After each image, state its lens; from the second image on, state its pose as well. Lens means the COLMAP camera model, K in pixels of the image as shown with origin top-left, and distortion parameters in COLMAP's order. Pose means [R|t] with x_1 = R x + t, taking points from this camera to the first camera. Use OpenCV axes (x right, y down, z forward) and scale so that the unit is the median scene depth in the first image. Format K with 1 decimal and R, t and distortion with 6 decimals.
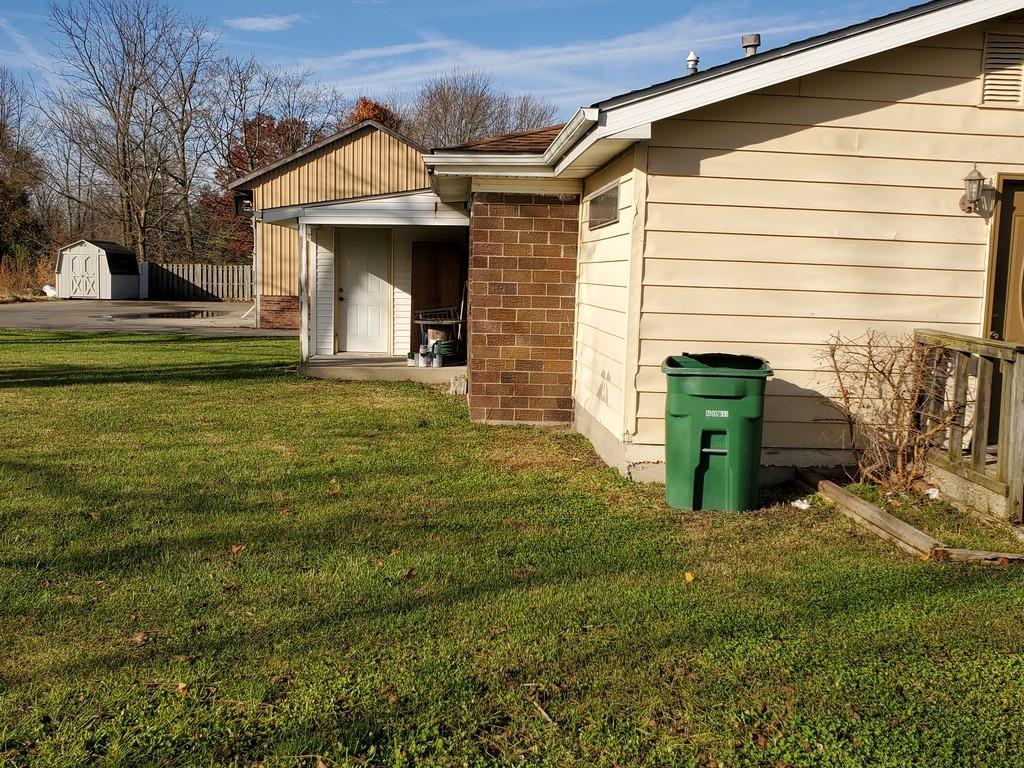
lens RADIAL K [[1024.4, 0, 526.5], [0, 1024.4, 403.0], [0, 0, 1]] dist [0.008833, 0.000000]
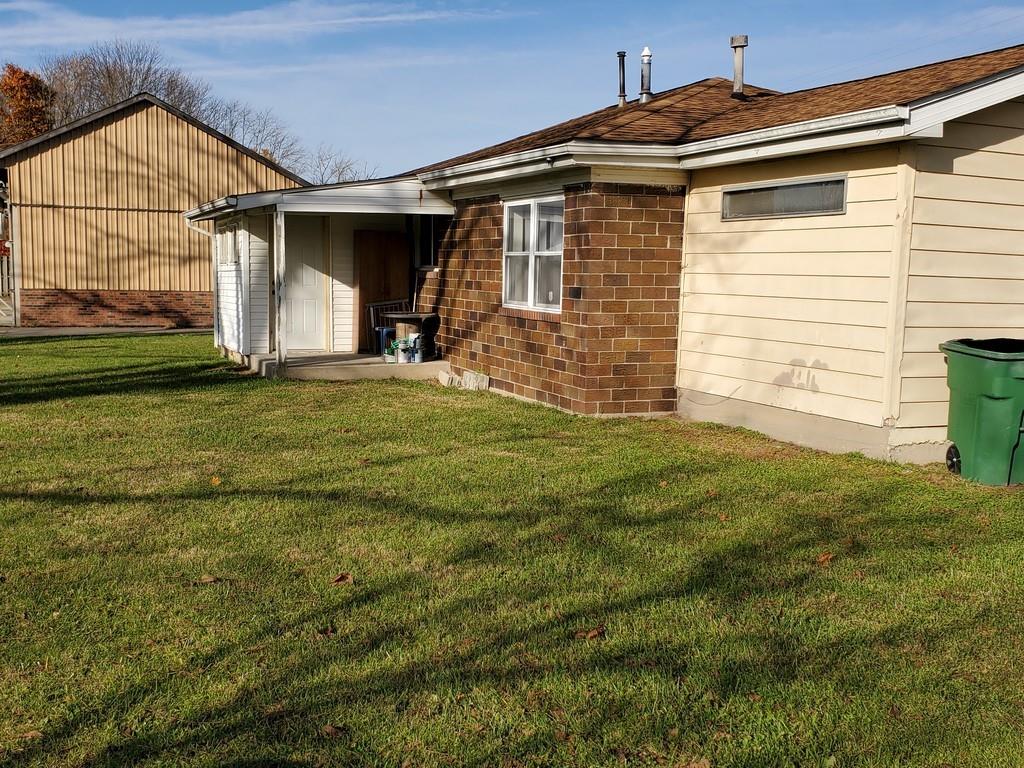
lens RADIAL K [[1024.4, 0, 485.1], [0, 1024.4, 420.7], [0, 0, 1]] dist [0.008833, 0.000000]
pose [[0.946444, -0.058747, 0.317479, -0.557827], [0.048727, 0.998034, 0.039417, -0.025769], [-0.319170, -0.021836, 0.947446, 0.116899]]
